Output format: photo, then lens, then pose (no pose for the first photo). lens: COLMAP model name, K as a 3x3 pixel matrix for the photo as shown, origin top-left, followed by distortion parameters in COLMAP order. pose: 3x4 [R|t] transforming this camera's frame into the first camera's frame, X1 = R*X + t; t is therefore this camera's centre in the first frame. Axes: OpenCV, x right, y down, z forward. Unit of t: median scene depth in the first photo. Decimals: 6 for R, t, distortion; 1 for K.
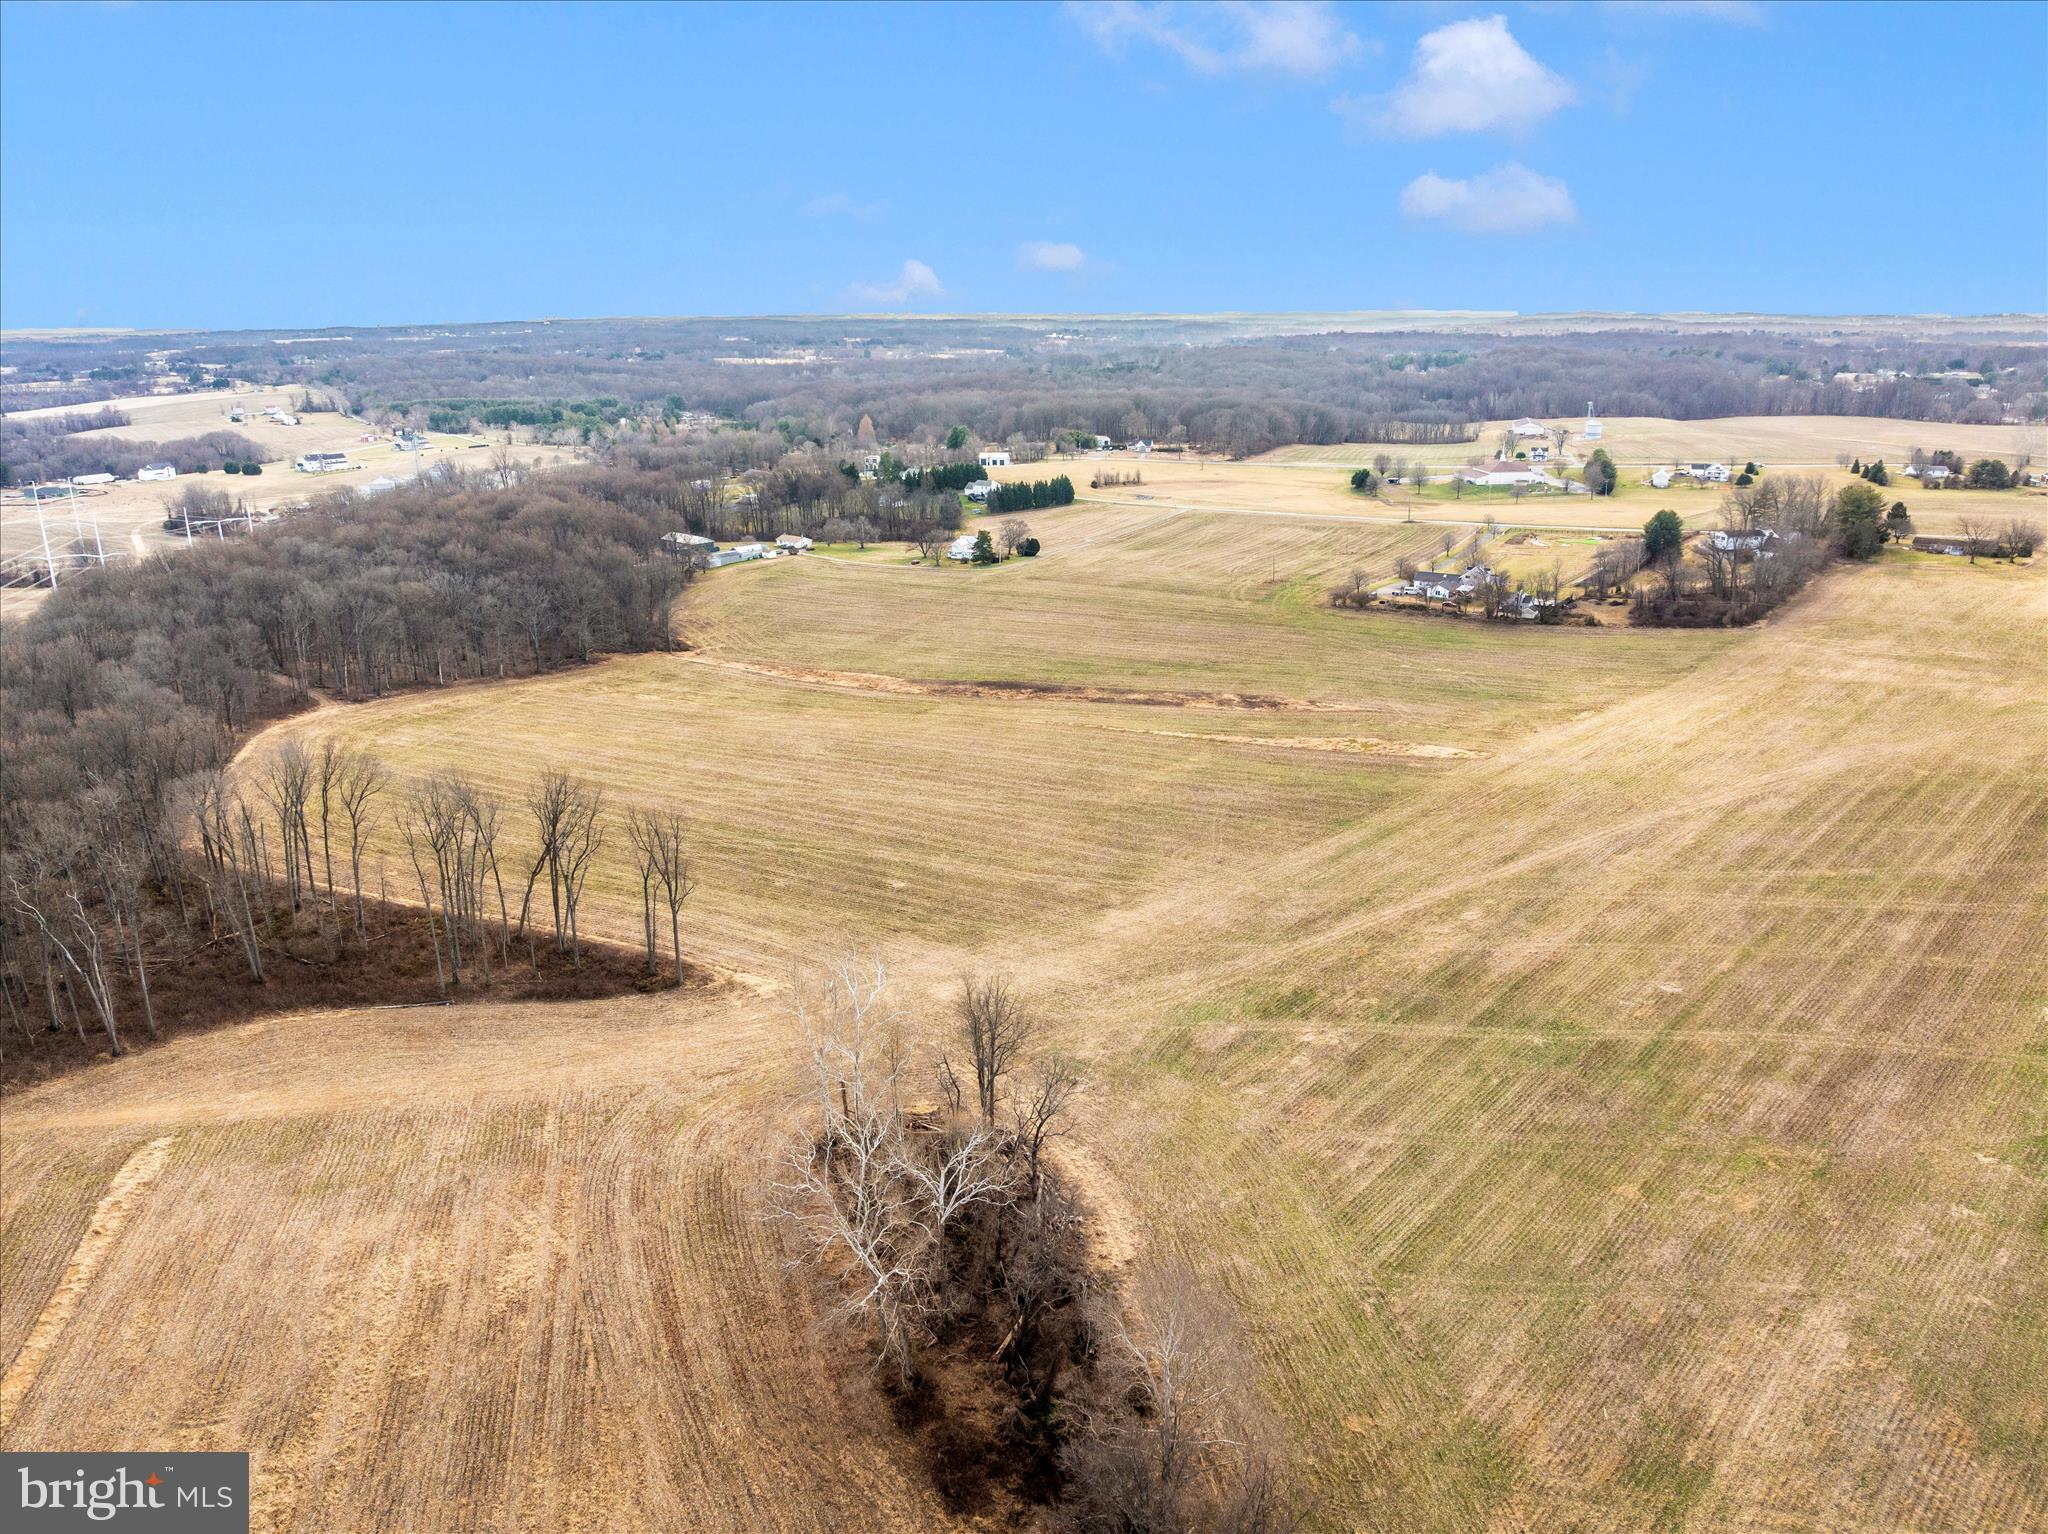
lens RADIAL K [[1444.9, 0, 1036.9], [0, 1444.9, 749.4], [0, 0, 1]] dist [-0.039673, -0.001579]
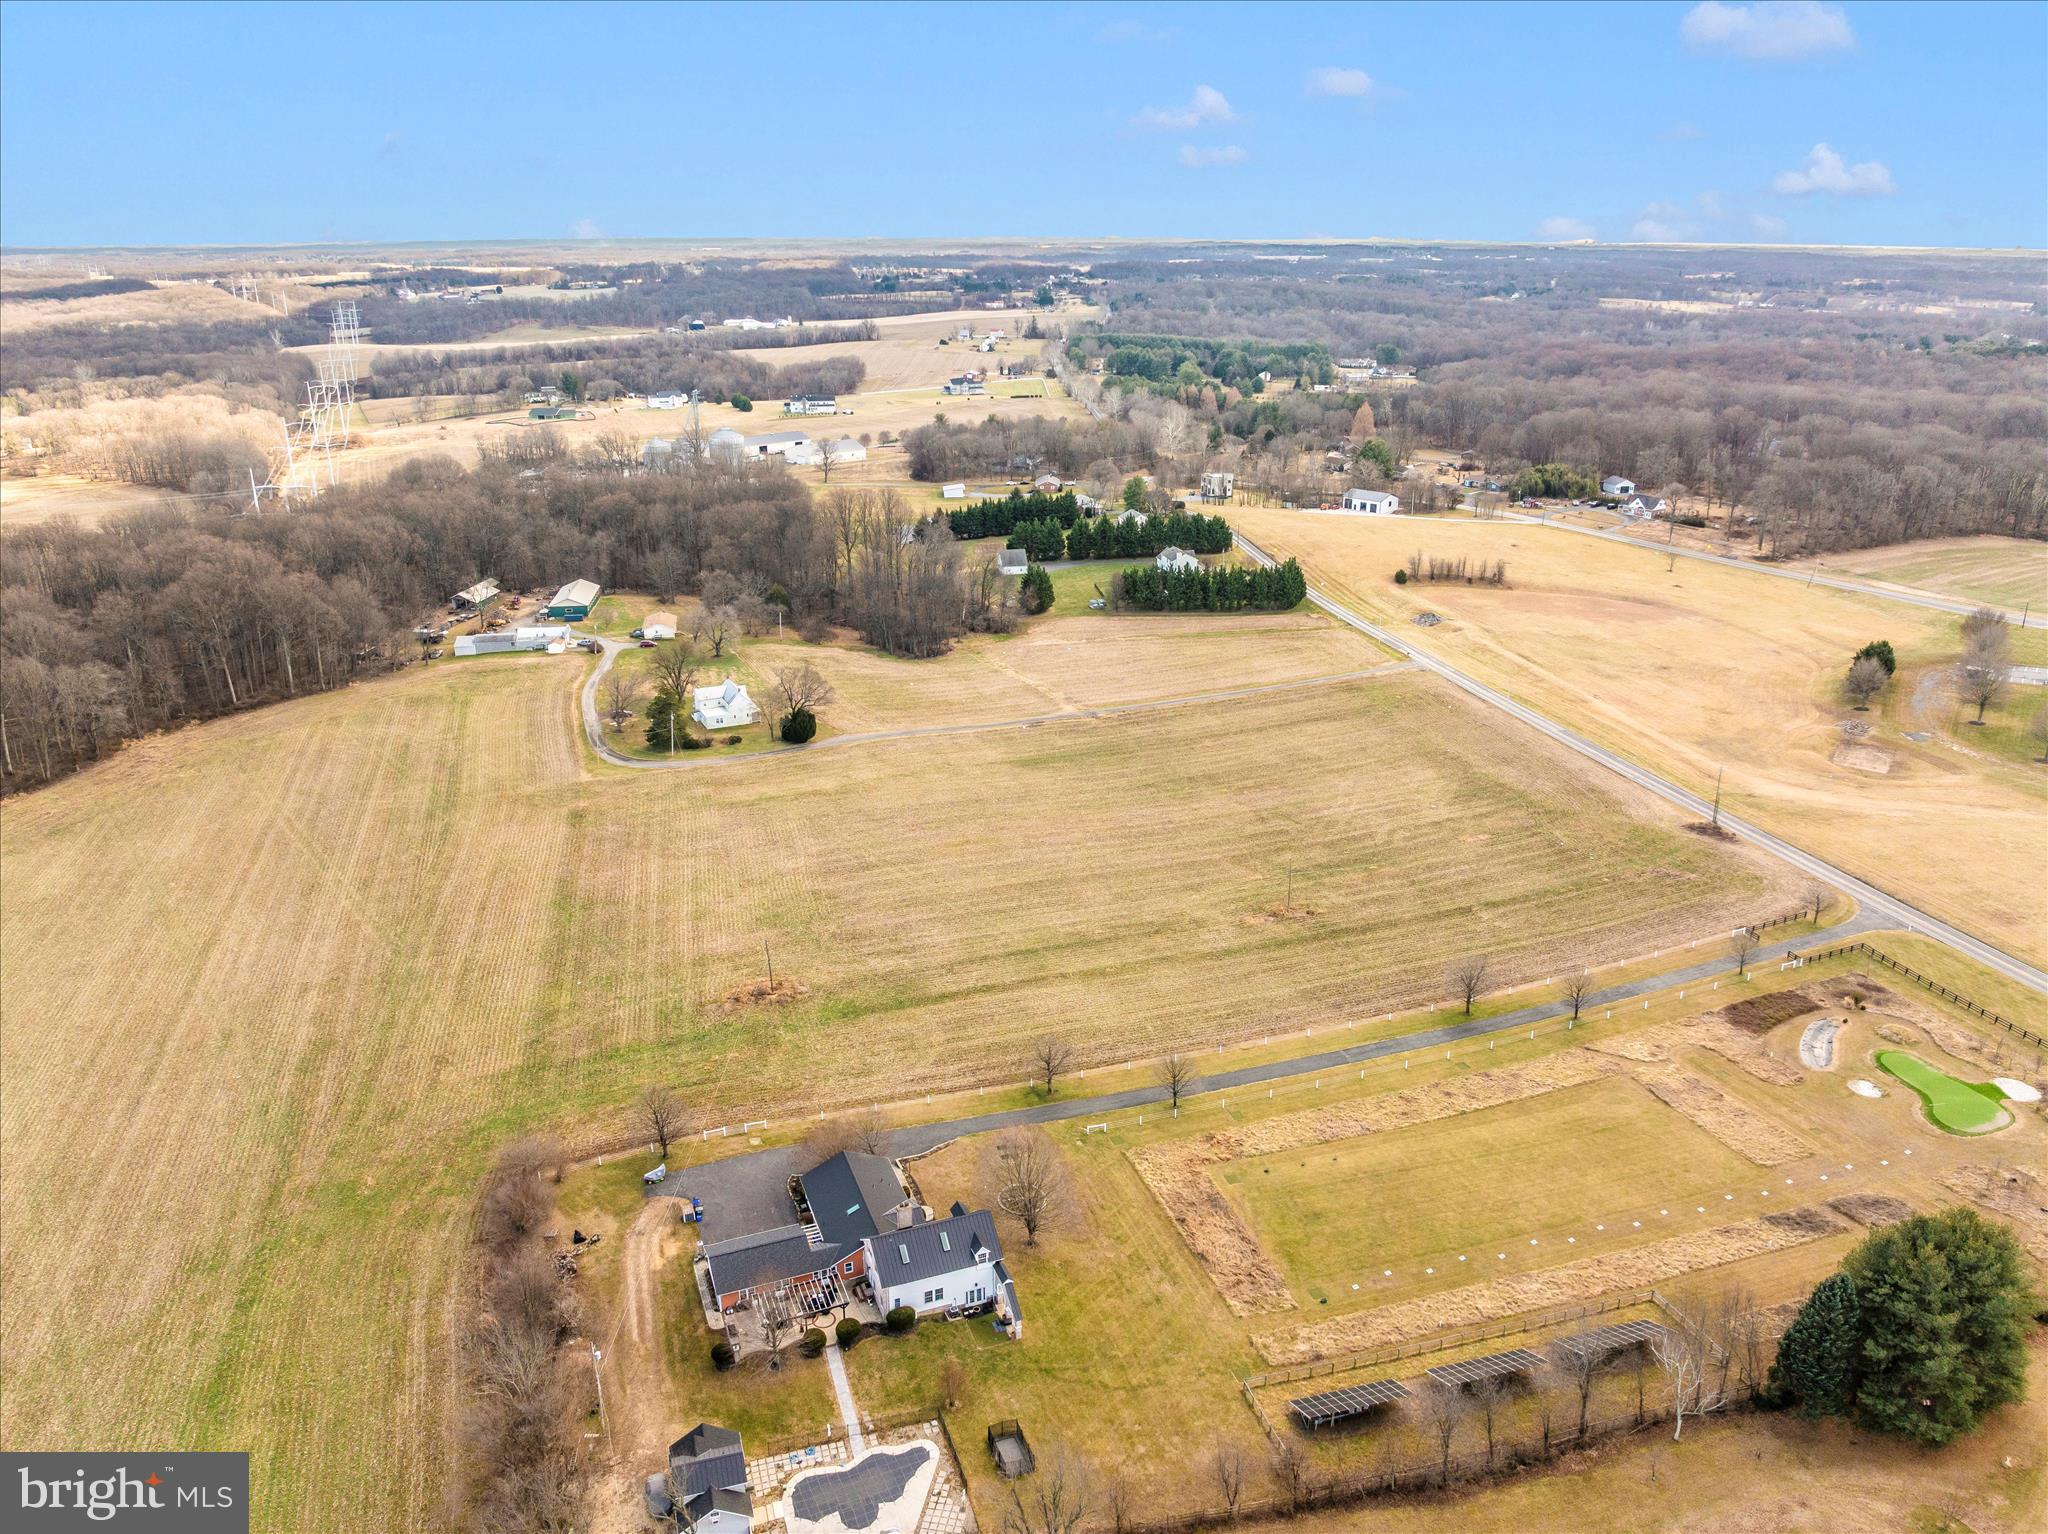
lens RADIAL K [[1438.1, 0, 1038.5], [0, 1438.1, 763.7], [0, 0, 1]] dist [-0.006969, -0.081729]
pose [[0.778589, 0.228000, -0.584649, 1.005897], [-0.193501, 0.973491, 0.121951, -0.550151], [0.596956, 0.018181, 0.802068, 1.637456]]
